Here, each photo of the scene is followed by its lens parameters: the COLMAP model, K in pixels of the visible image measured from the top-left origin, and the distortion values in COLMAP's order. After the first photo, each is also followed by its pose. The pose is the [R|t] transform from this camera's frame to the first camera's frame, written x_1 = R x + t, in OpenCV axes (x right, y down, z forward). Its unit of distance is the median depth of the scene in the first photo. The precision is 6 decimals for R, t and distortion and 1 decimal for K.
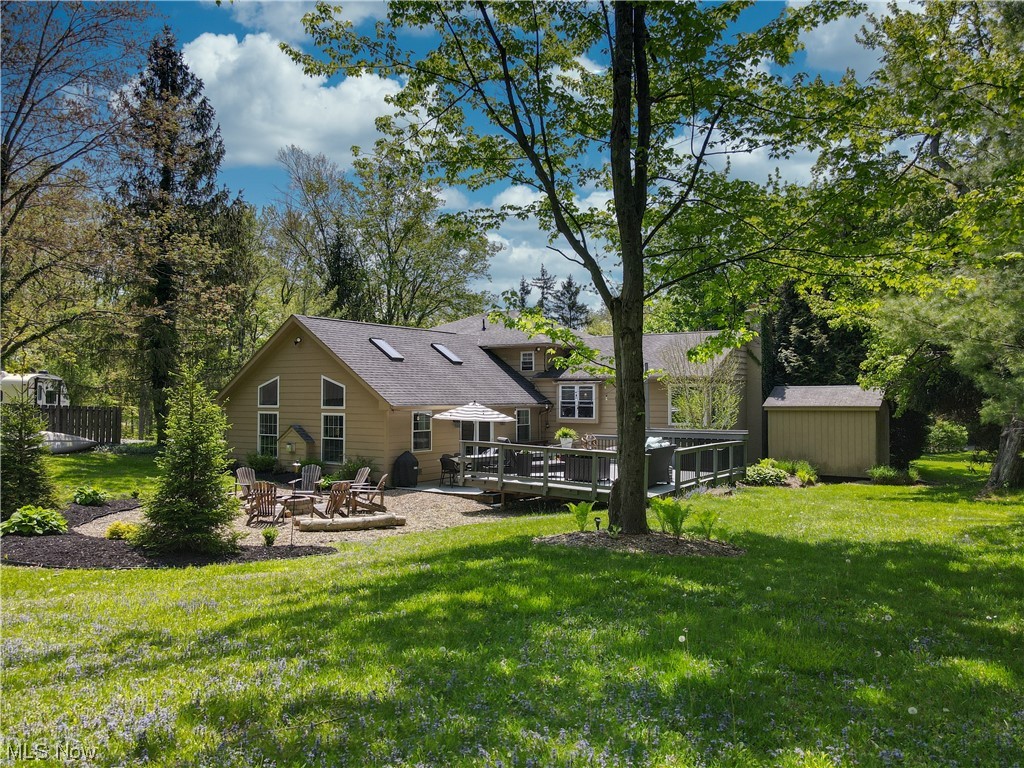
lens RADIAL K [[752.0, 0, 512.0], [0, 752.0, 384.0], [0, 0, 1]] dist [0.042287, 0.003658]
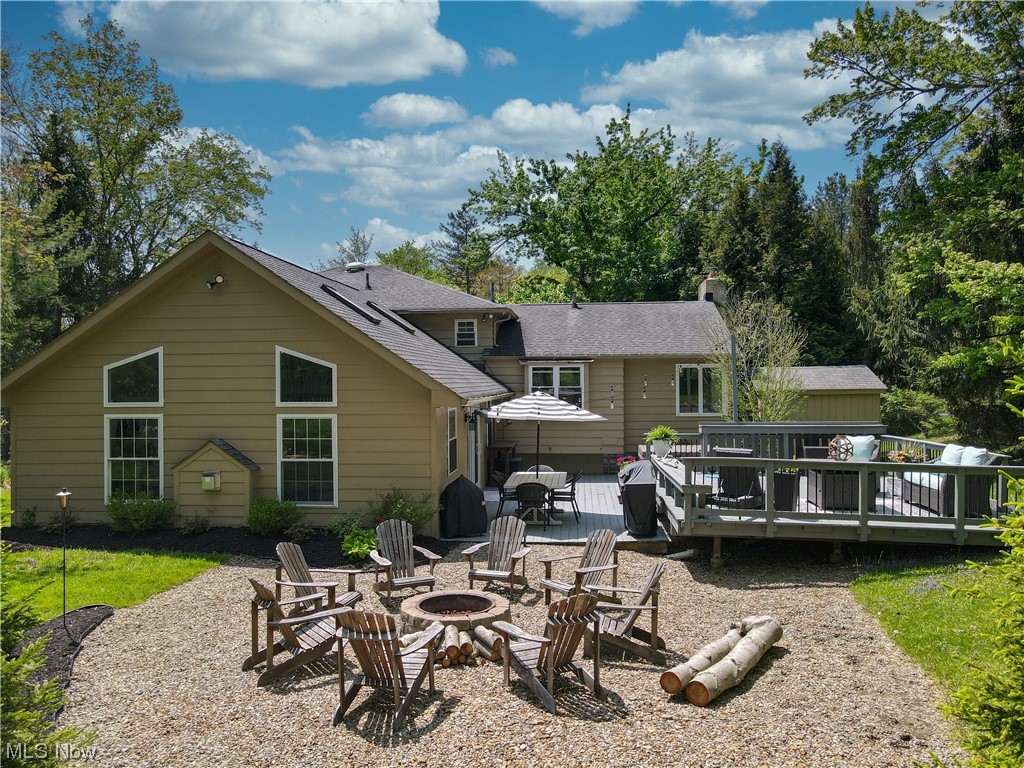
lens RADIAL K [[752.0, 0, 512.0], [0, 752.0, 384.0], [0, 0, 1]] dist [0.042287, 0.003658]
pose [[0.878106, -0.010882, 0.478342, -0.336257], [0.001243, 0.999790, 0.020463, 0.004719], [-0.478465, -0.017374, 0.877935, 0.400183]]
